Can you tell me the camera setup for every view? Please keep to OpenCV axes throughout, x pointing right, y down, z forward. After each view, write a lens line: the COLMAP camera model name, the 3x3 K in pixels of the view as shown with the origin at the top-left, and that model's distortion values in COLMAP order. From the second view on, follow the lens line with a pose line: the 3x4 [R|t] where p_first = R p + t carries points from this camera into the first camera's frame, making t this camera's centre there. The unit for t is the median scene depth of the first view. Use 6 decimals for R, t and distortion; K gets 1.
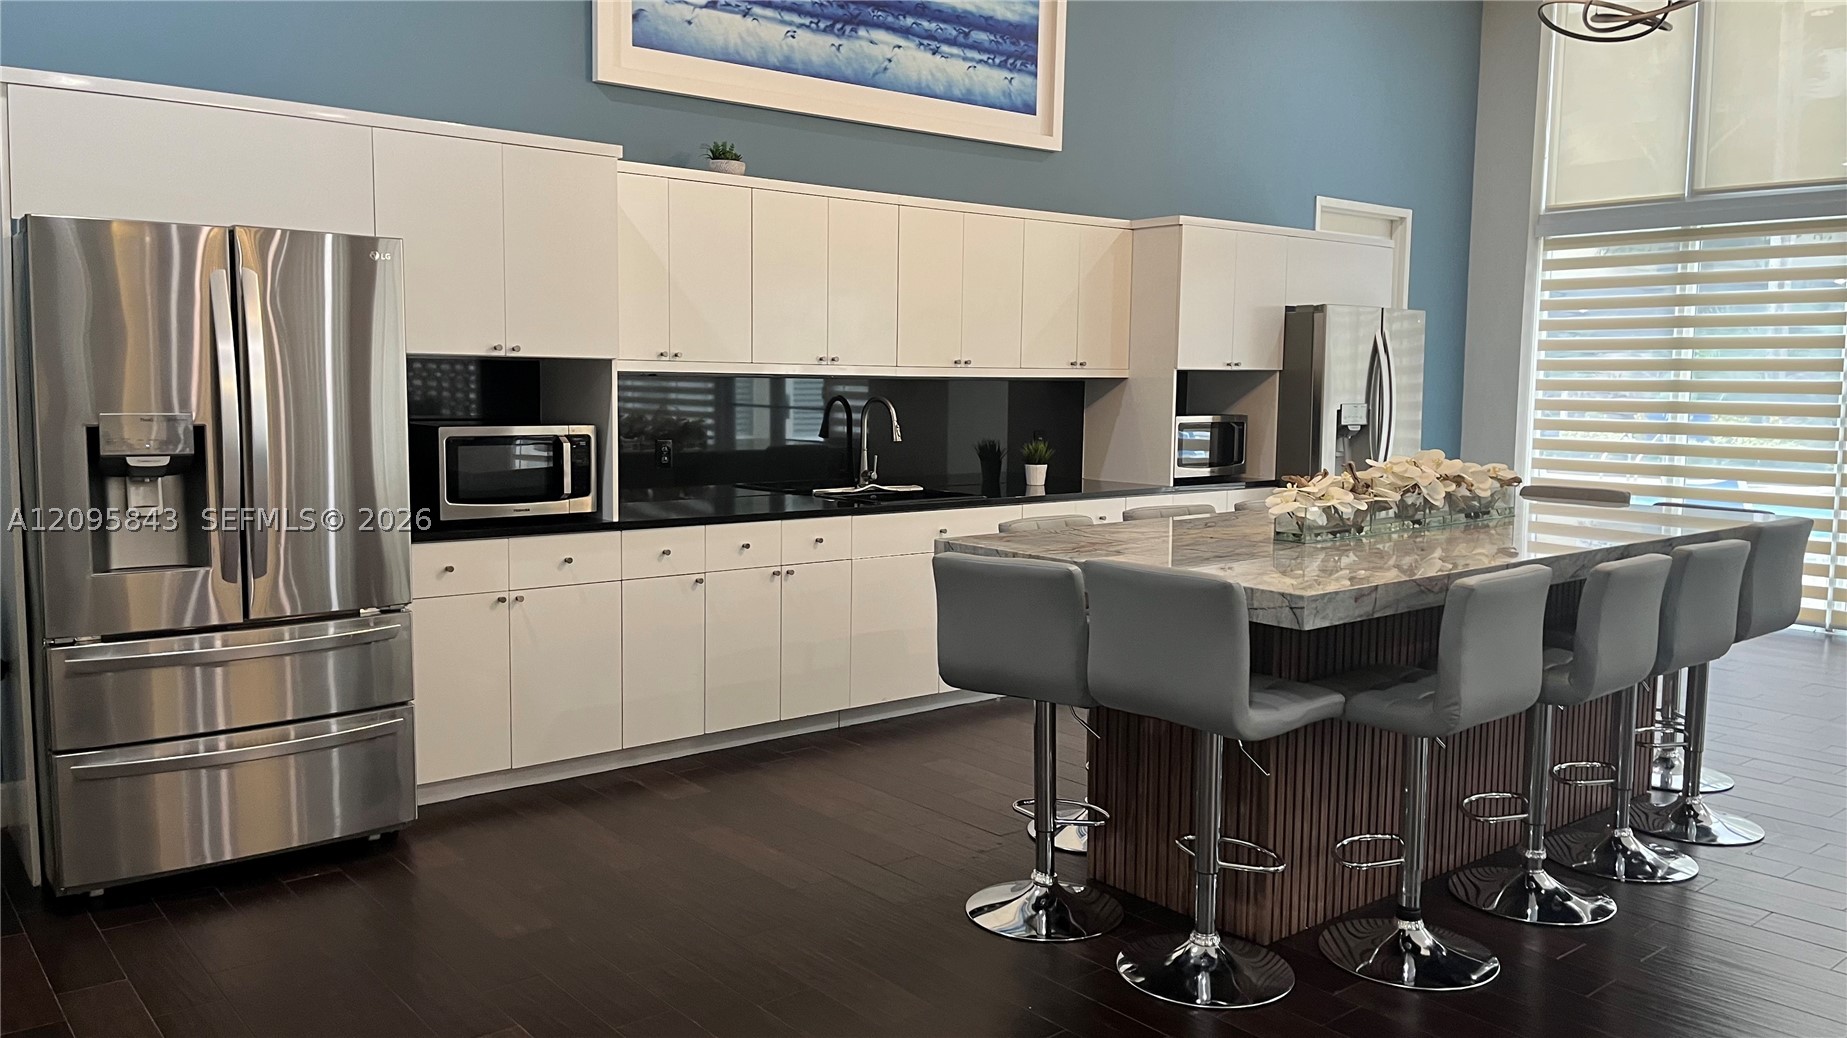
lens RADIAL K [[1432.9, 0, 918.7], [0, 1432.9, 492.6], [0, 0, 1]] dist [0.032384, 0.001220]
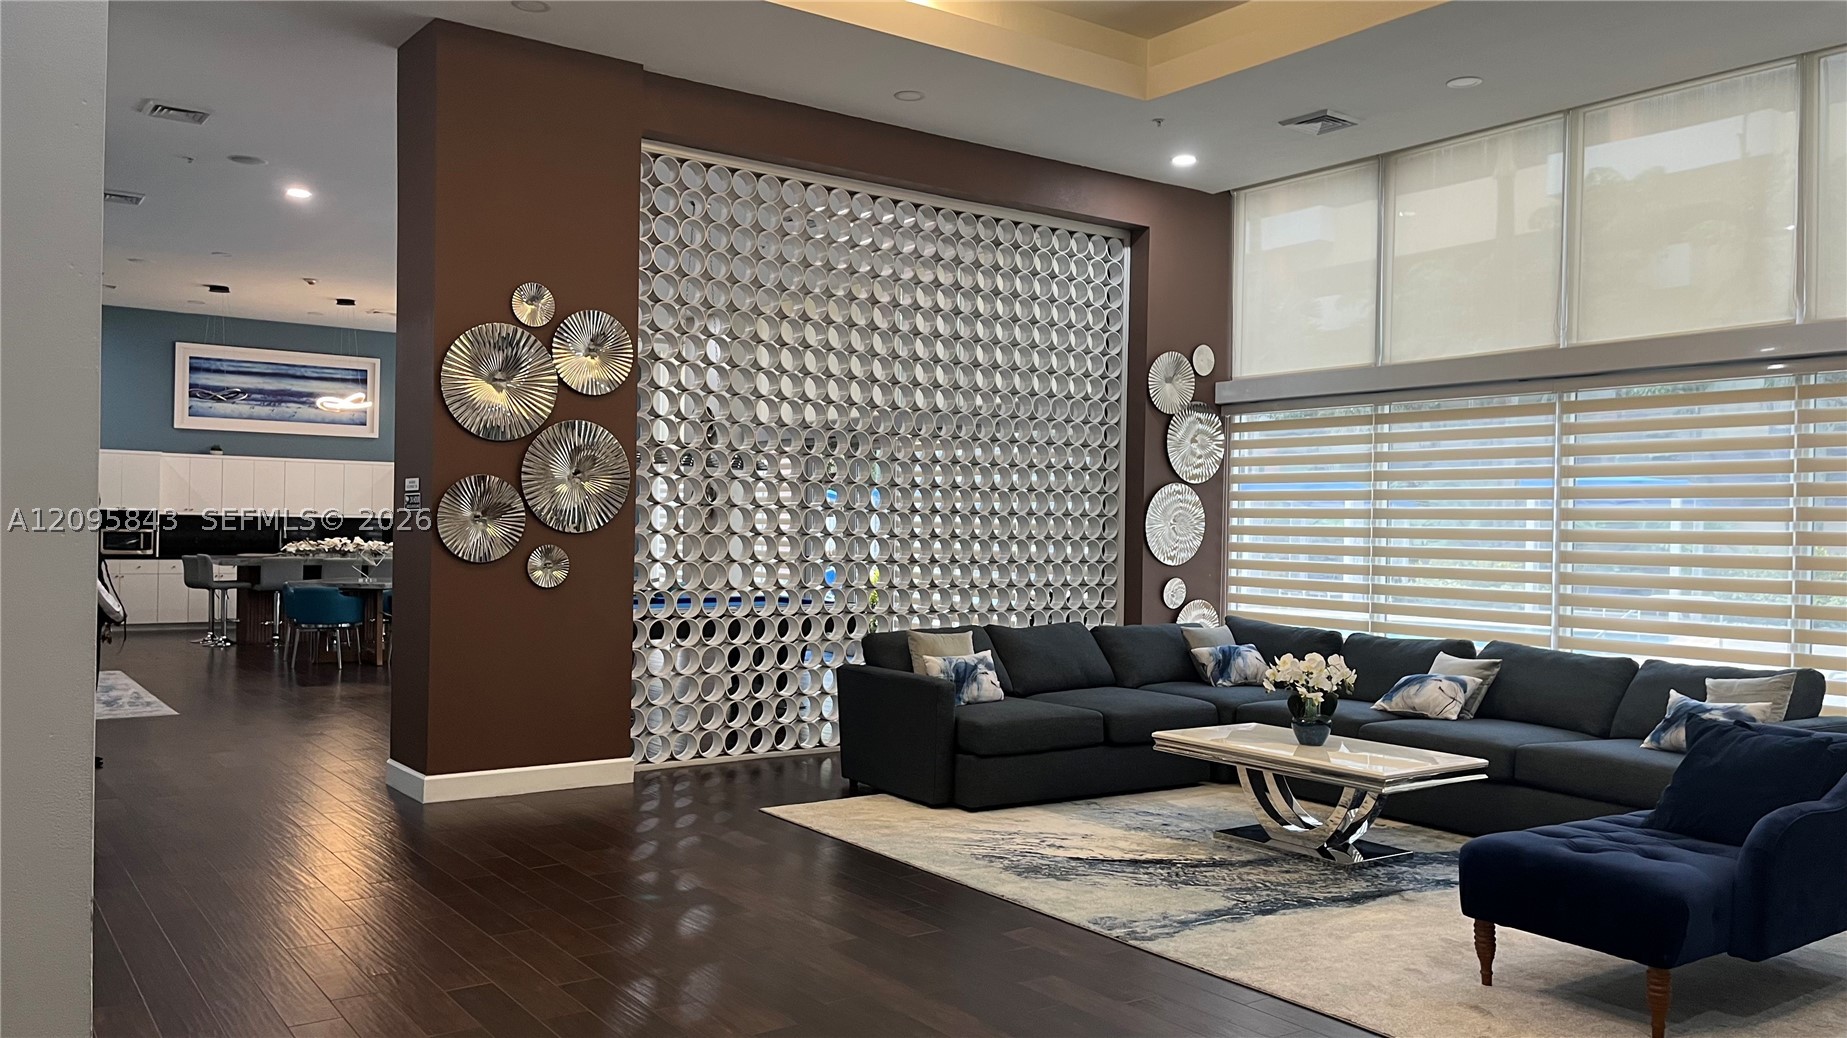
lens RADIAL K [[1392.1, 0, 923.5], [0, 1392.1, 519.0], [0, 0, 1]] dist [0.004407, 0.000256]
pose [[0.998220, 0.009179, -0.058925, 1.659387], [-0.014234, 0.996198, -0.085946, 0.173364], [0.057912, 0.086632, 0.994556, -2.041865]]
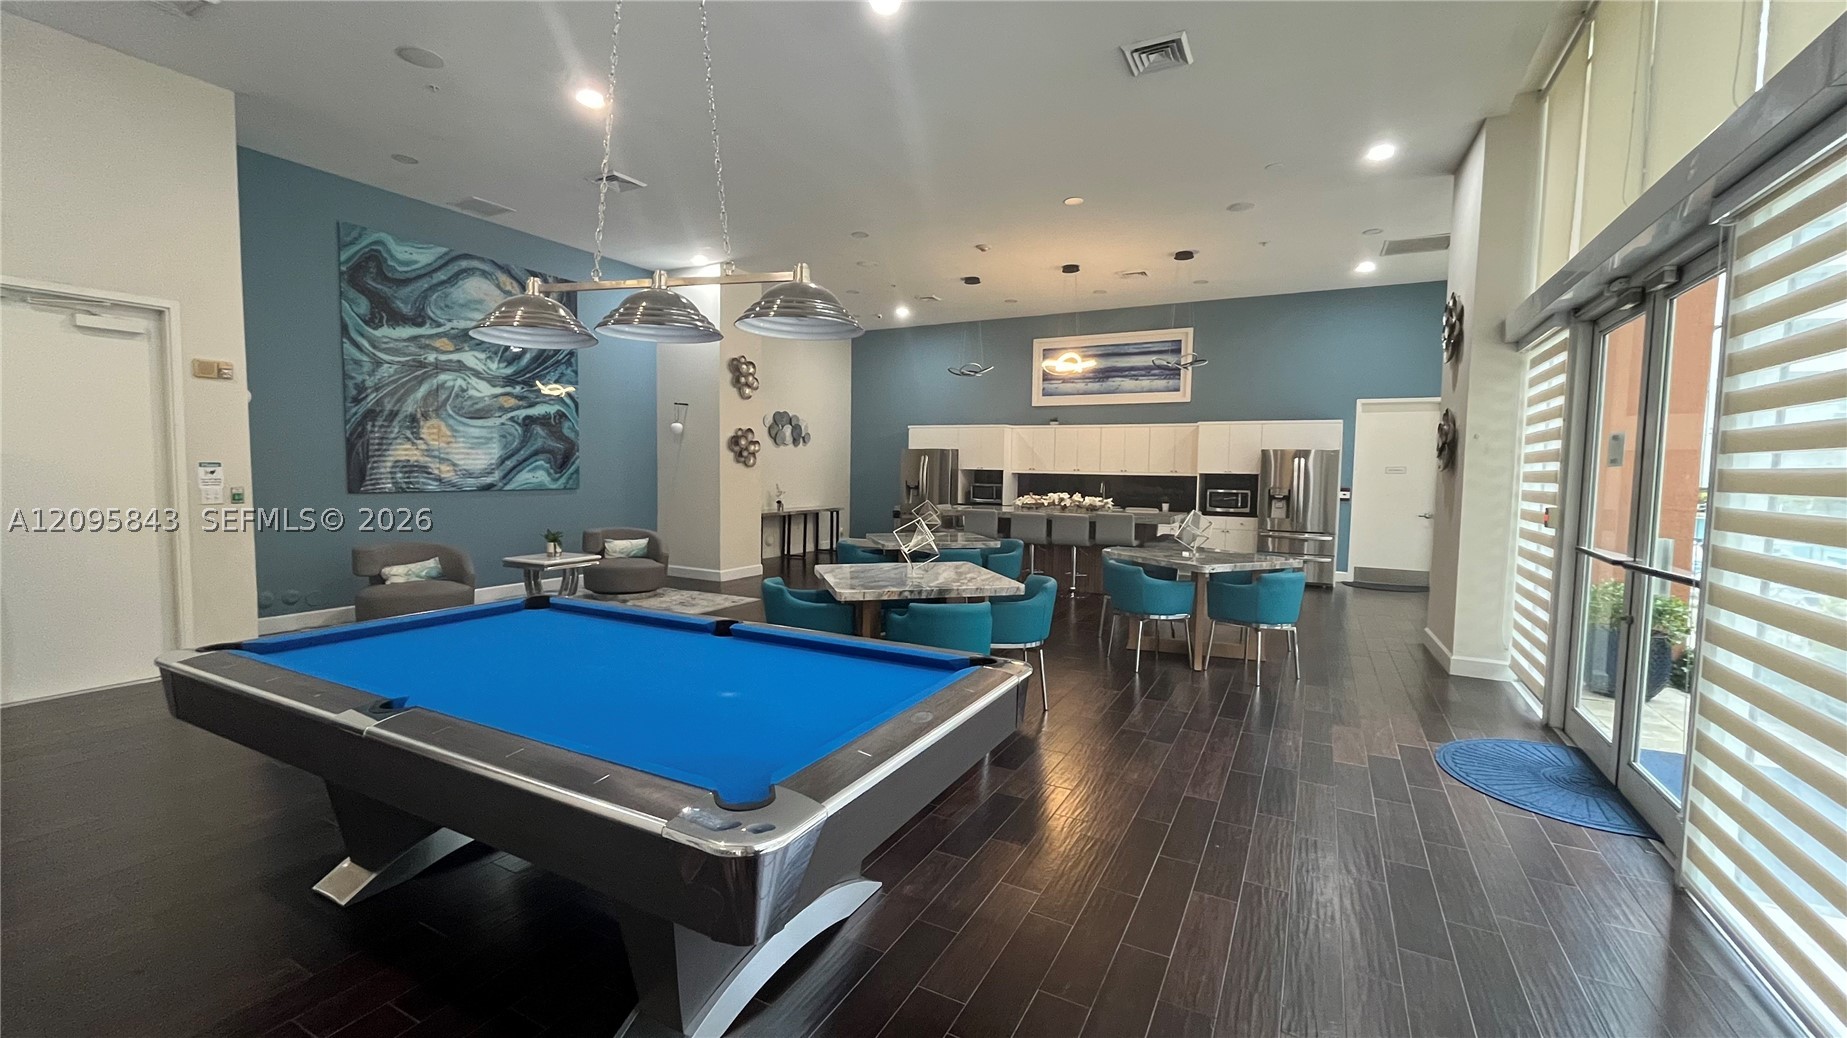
lens RADIAL K [[744.9, 0, 923.5], [0, 744.9, 519.0], [0, 0, 1]] dist [-0.000020, 0.000027]
pose [[0.376545, 0.058569, -0.924545, 1.701579], [-0.085360, 0.995947, 0.028327, 0.015479], [0.922457, 0.068253, 0.380019, -0.126113]]
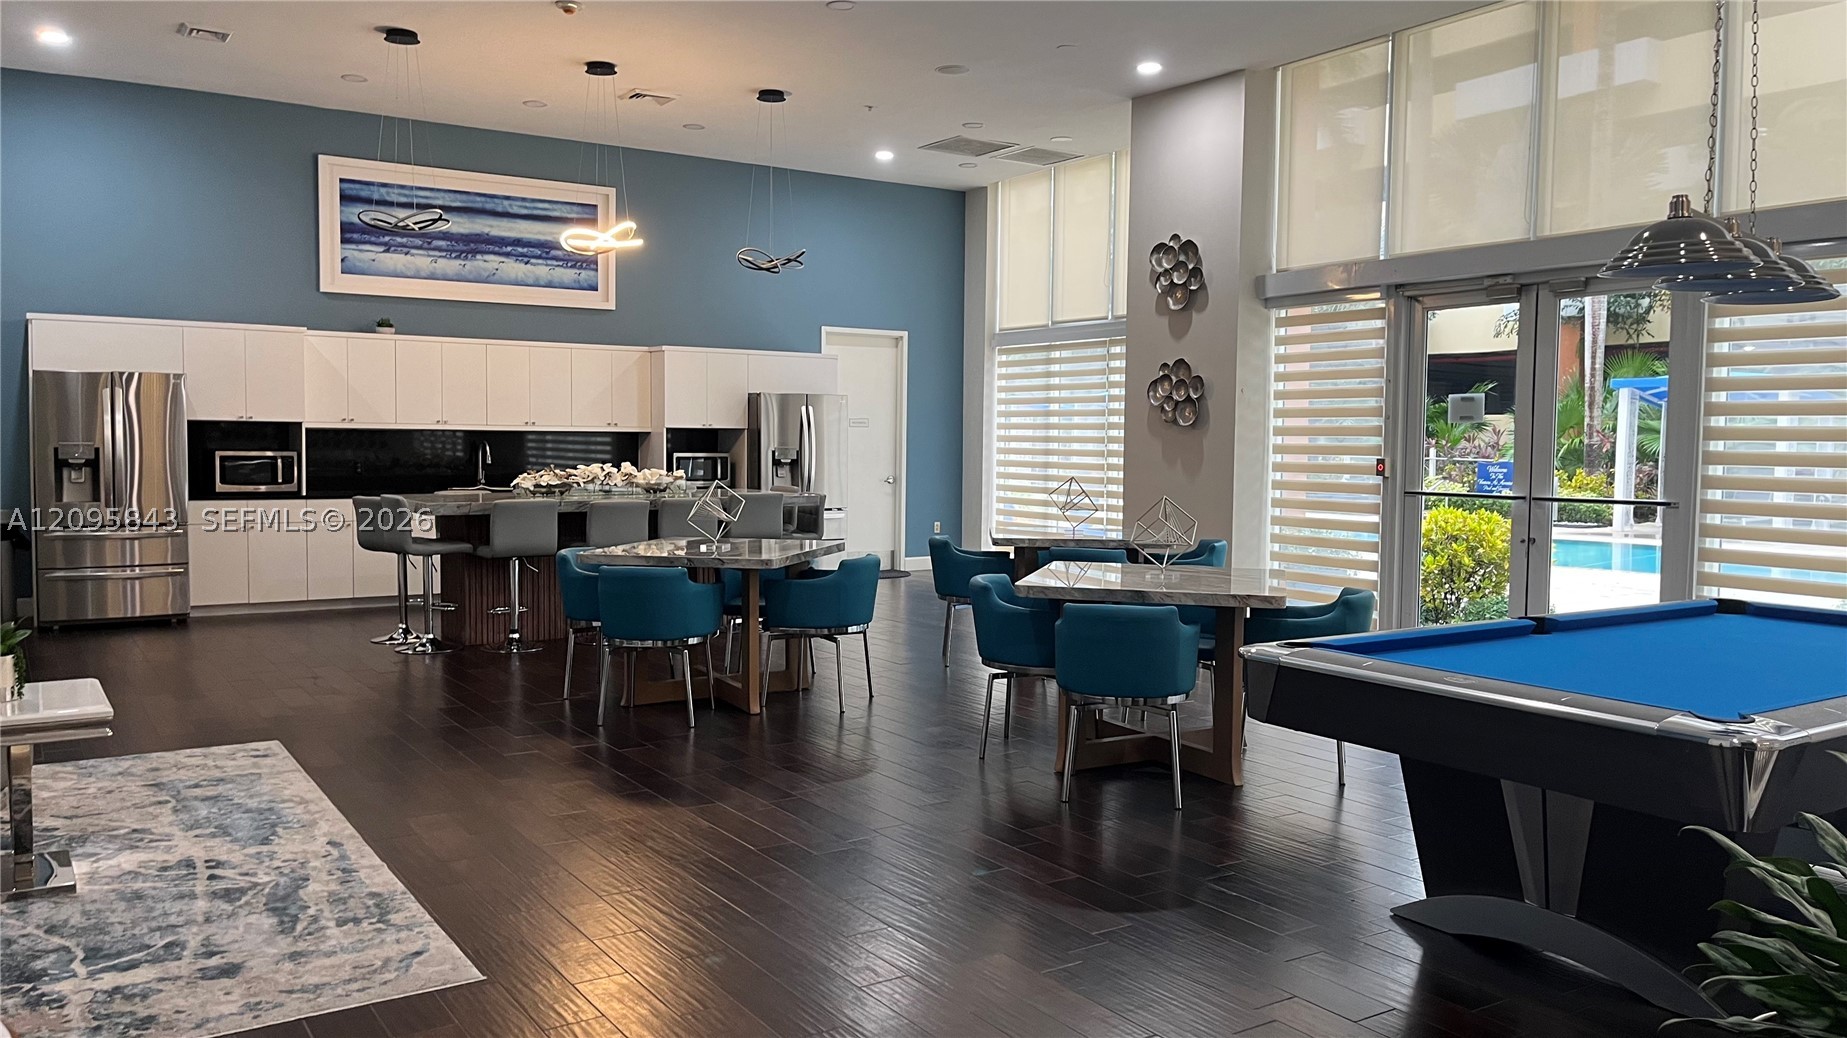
lens RADIAL K [[1392.1, 0, 923.5], [0, 1392.1, 519.0], [0, 0, 1]] dist [0.004407, 0.000256]
pose [[0.993493, 0.008486, -0.113577, 0.877871], [-0.011013, 0.999705, -0.021636, 0.082839], [0.113360, 0.022746, 0.993294, -0.916770]]
